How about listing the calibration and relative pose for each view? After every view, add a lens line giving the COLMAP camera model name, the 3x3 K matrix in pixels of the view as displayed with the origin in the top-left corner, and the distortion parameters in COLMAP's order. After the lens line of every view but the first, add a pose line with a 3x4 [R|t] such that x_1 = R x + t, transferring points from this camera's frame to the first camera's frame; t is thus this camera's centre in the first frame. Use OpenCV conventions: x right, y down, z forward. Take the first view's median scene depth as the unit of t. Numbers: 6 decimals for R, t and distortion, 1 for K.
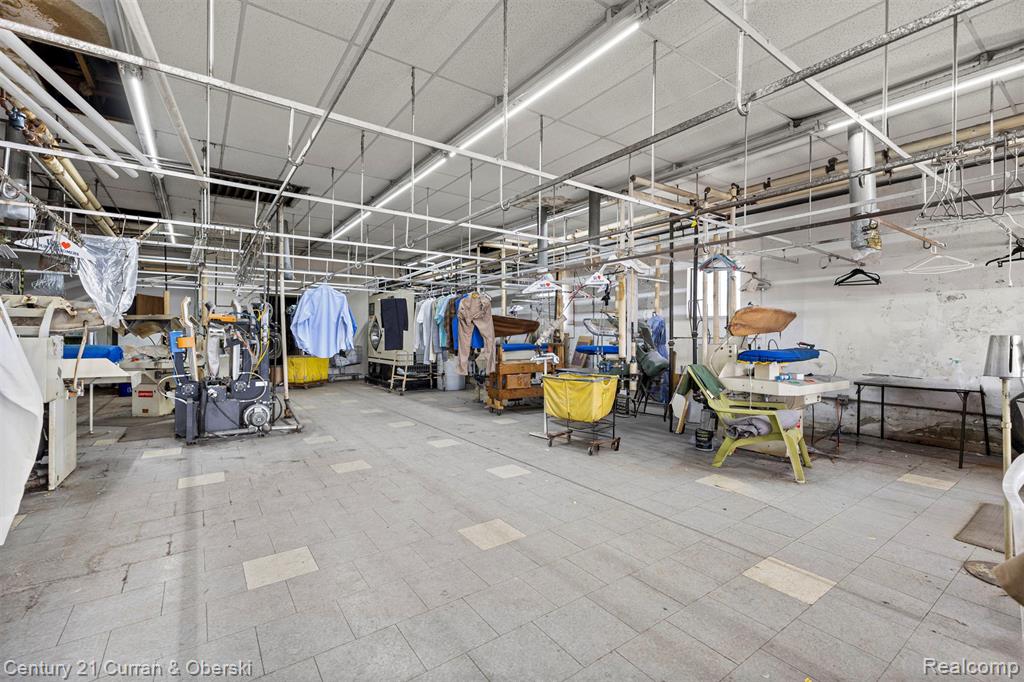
lens RADIAL K [[443.4, 0, 515.5], [0, 443.4, 339.7], [0, 0, 1]] dist [-0.000670, -0.000001]
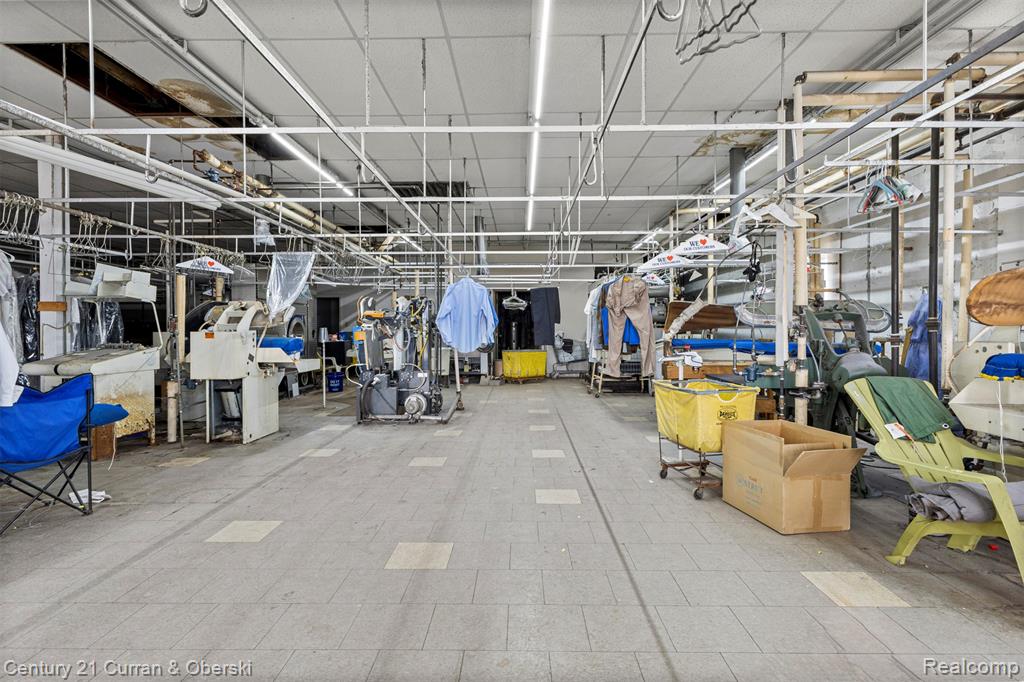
lens RADIAL K [[509.9, 0, 513.3], [0, 509.9, 338.6], [0, 0, 1]] dist [0.003746, -0.000018]
pose [[0.800035, 0.005519, -0.599928, 0.494224], [-0.000889, 0.999968, 0.008013, 0.002892], [0.599953, -0.005877, 0.800014, 0.222498]]
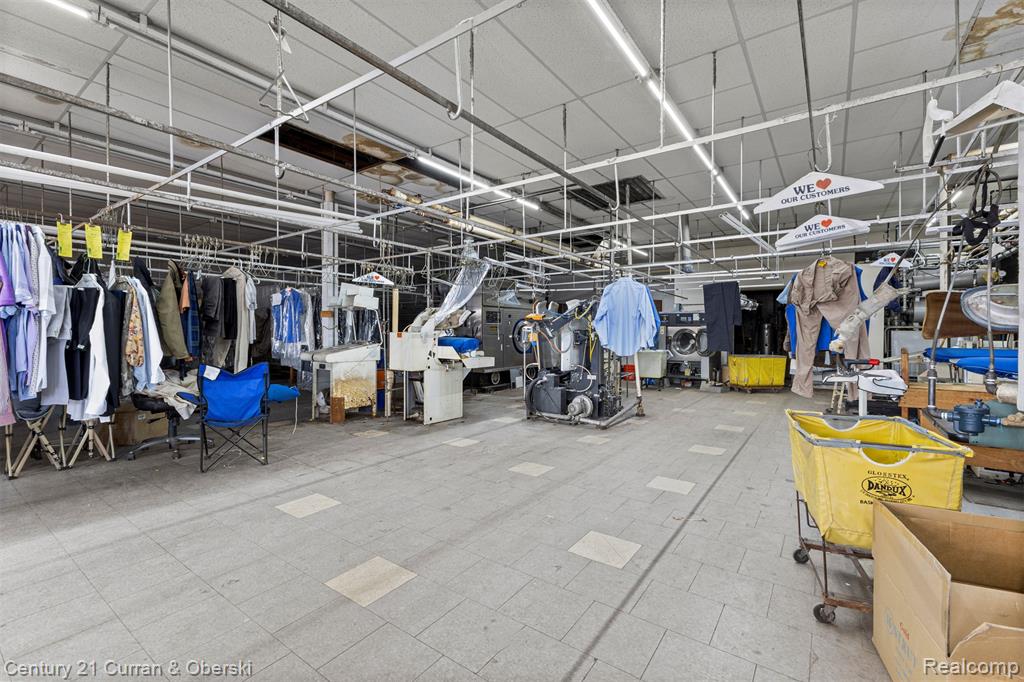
lens RADIAL K [[444.2, 0, 508.8], [0, 444.2, 333.6], [0, 0, 1]] dist [0.001093, 0.000155]
pose [[0.311092, 0.003480, -0.950373, 0.556336], [-0.011630, 0.999932, -0.000145, -0.003268], [0.950309, 0.011098, 0.311111, 0.703732]]
